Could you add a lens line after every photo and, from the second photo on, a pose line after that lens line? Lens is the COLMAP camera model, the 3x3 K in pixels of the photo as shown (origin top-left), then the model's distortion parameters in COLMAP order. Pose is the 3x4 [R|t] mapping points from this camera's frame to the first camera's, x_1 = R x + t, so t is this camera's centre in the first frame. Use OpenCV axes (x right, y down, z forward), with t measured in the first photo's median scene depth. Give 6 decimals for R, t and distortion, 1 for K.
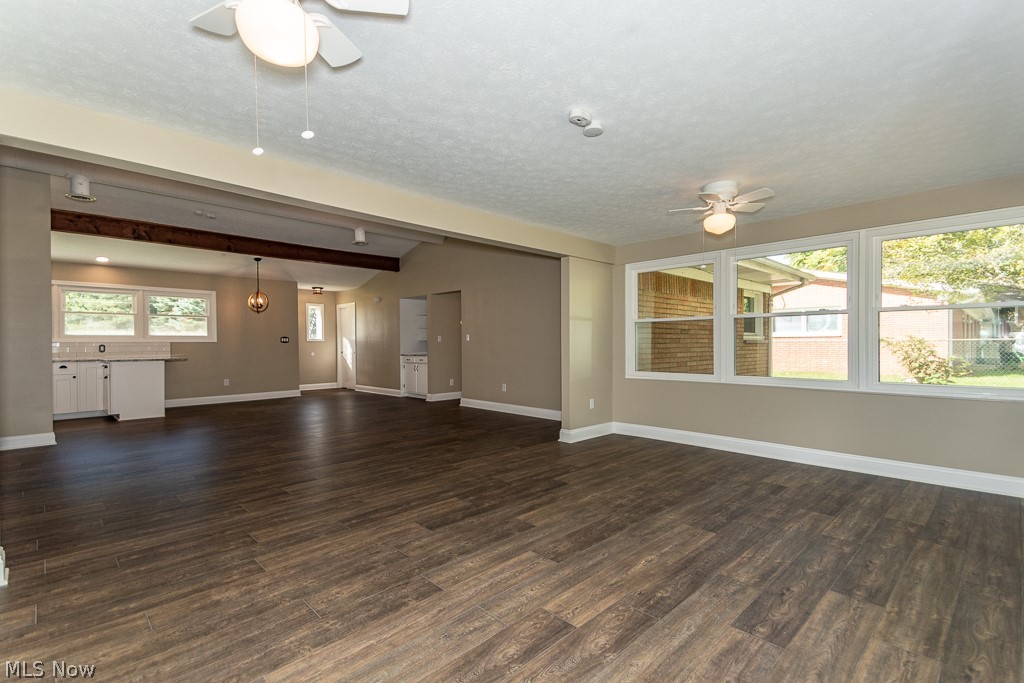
lens RADIAL K [[472.9, 0, 507.4], [0, 472.9, 334.6], [0, 0, 1]] dist [0.050954, -0.000556]
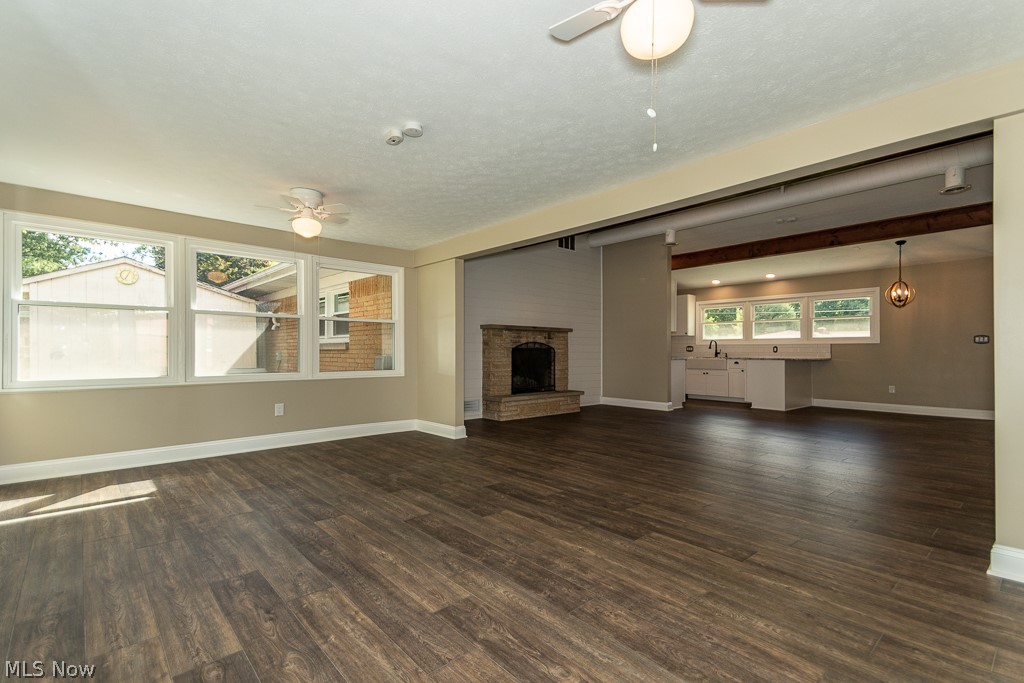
lens RADIAL K [[472.9, 0, 507.4], [0, 472.9, 334.6], [0, 0, 1]] dist [0.050954, -0.000556]
pose [[-0.043987, -0.027959, -0.998641, 1.107438], [0.011733, 0.999525, -0.028501, 0.050874], [0.998963, -0.012971, -0.043638, 1.140690]]
